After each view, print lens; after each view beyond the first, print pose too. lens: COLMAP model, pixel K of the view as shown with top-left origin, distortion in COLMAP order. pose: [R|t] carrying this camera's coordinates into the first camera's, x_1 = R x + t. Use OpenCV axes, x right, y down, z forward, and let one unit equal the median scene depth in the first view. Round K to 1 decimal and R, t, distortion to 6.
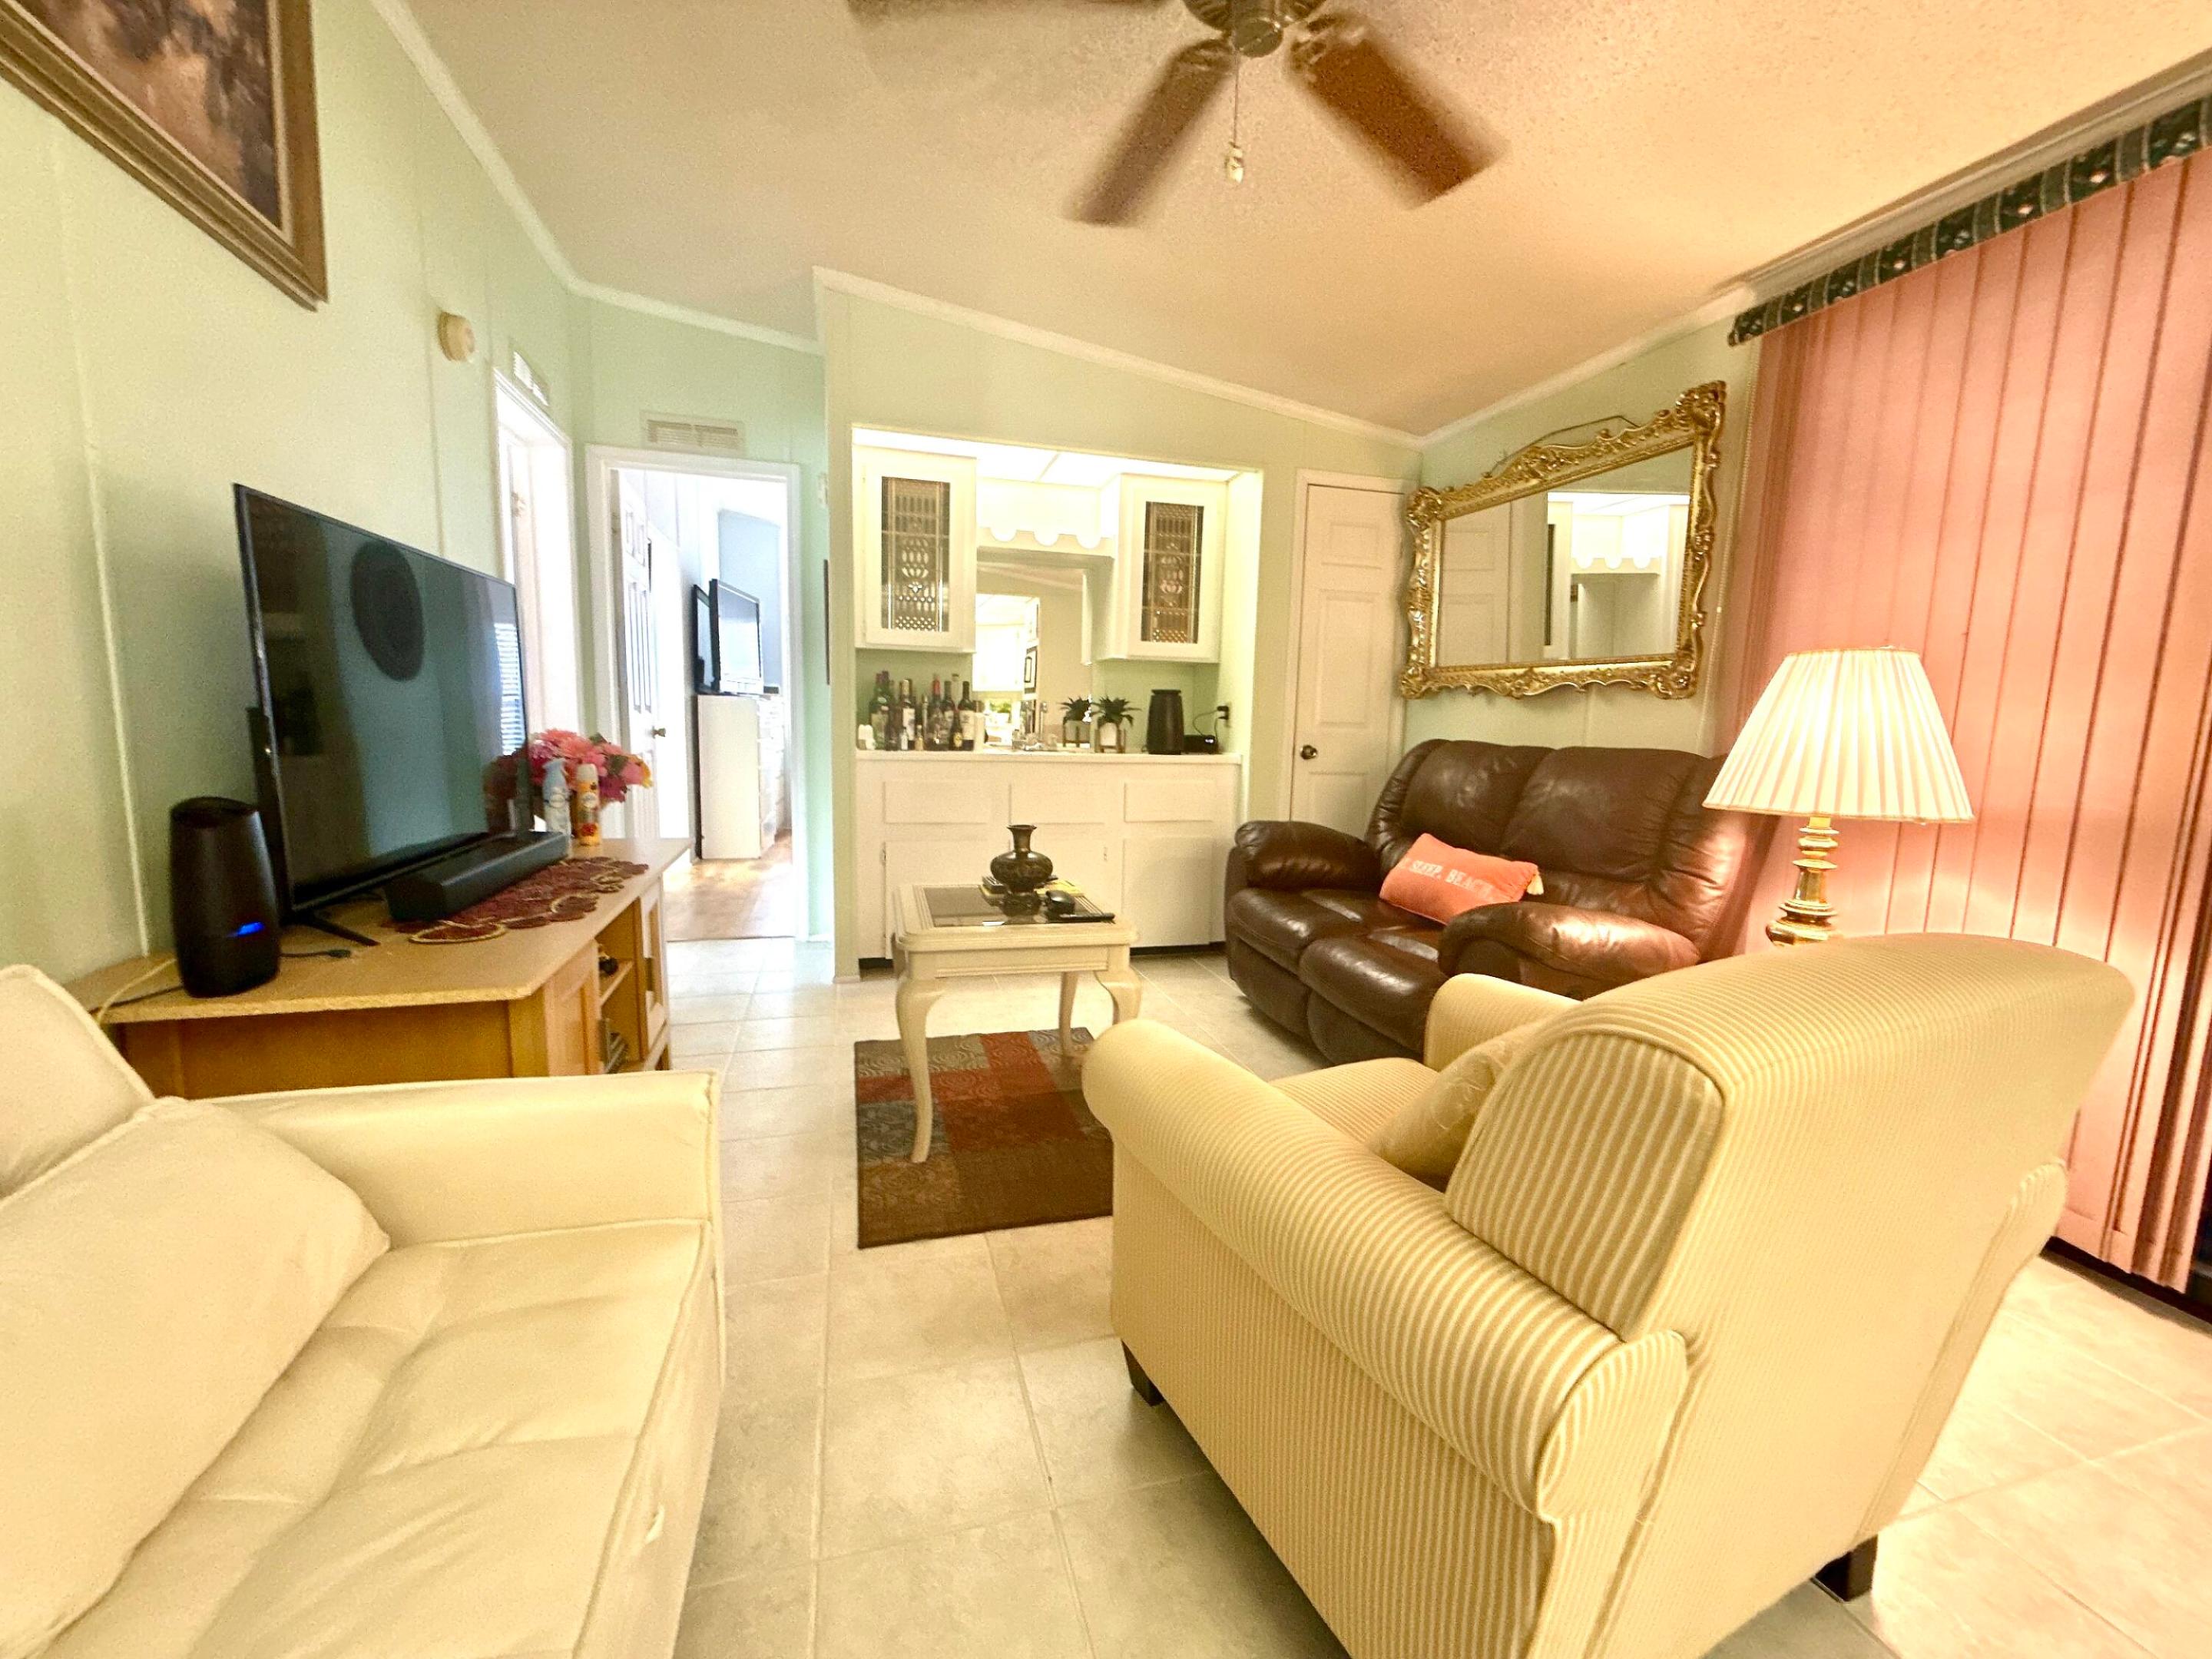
lens RADIAL K [[883.1, 0, 1112.3], [0, 883.1, 834.3], [0, 0, 1]] dist [0.000334, 0.000282]
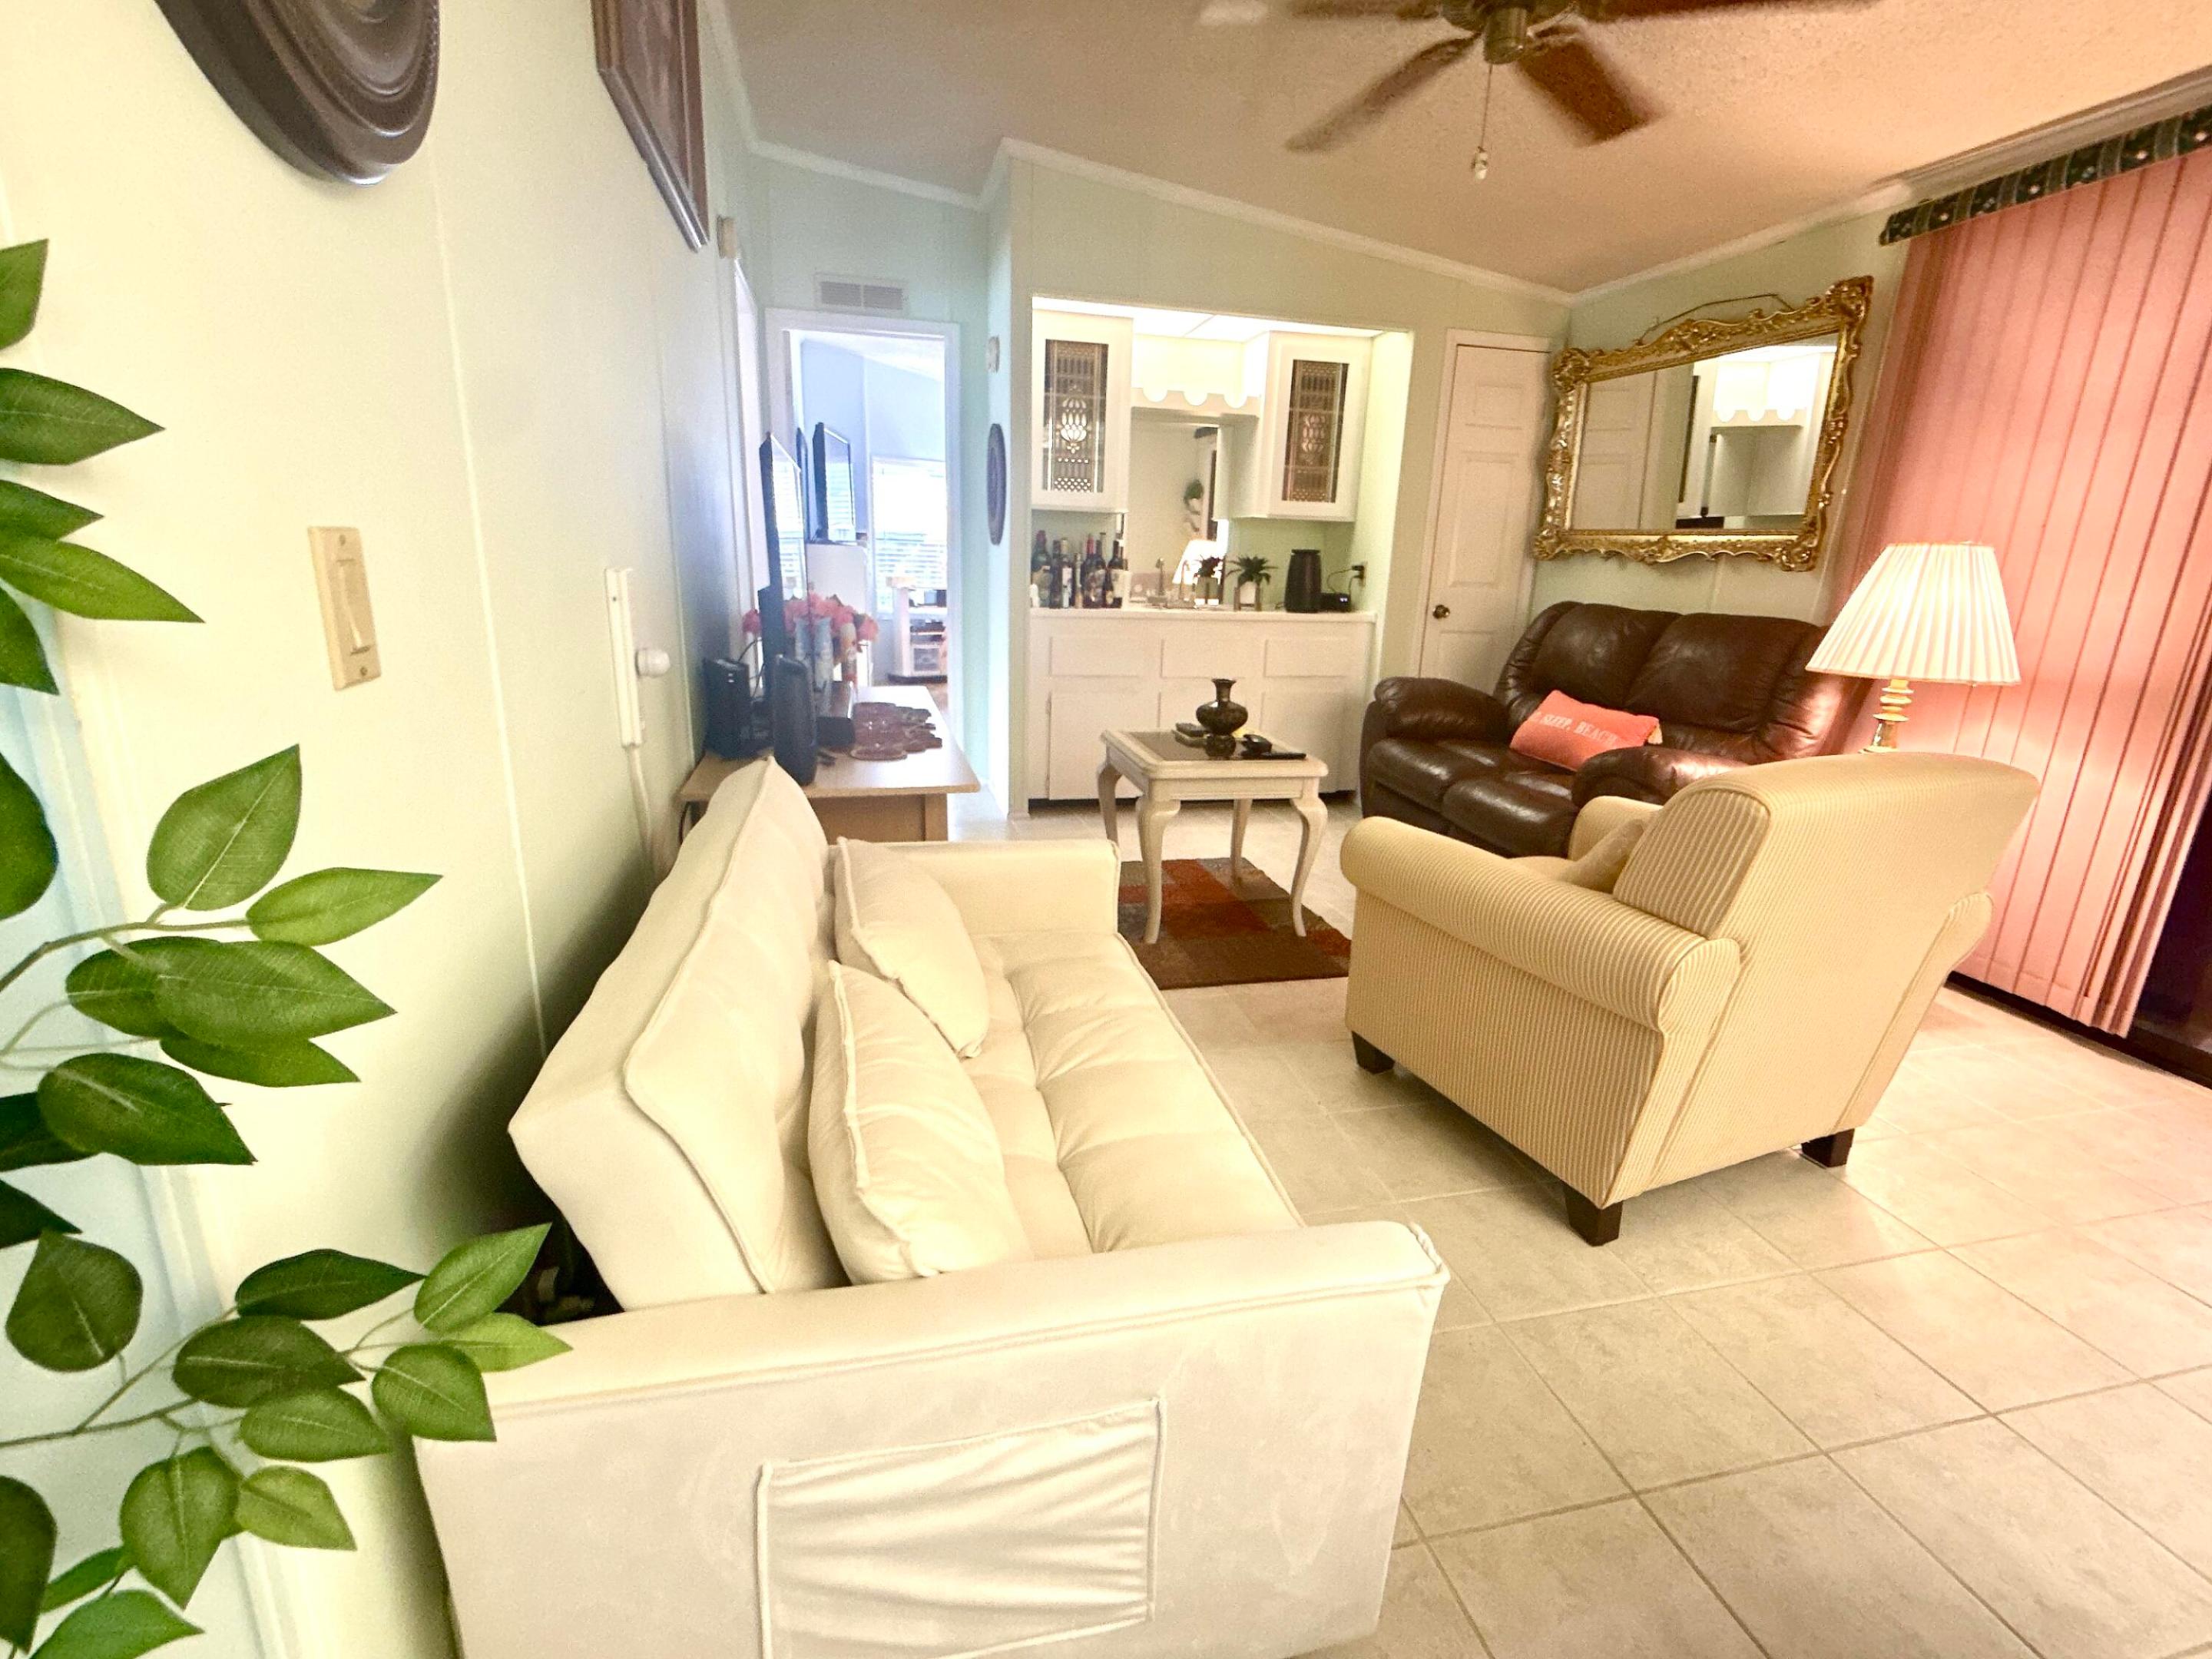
lens RADIAL K [[987.7, 0, 1112.8], [0, 987.7, 829.1], [0, 0, 1]] dist [0.001638, -0.000372]
pose [[0.999242, 0.016143, -0.035413, -0.146631], [-0.011027, 0.990063, 0.140191, 0.003546], [0.037324, -0.139694, 0.989491, -0.259736]]
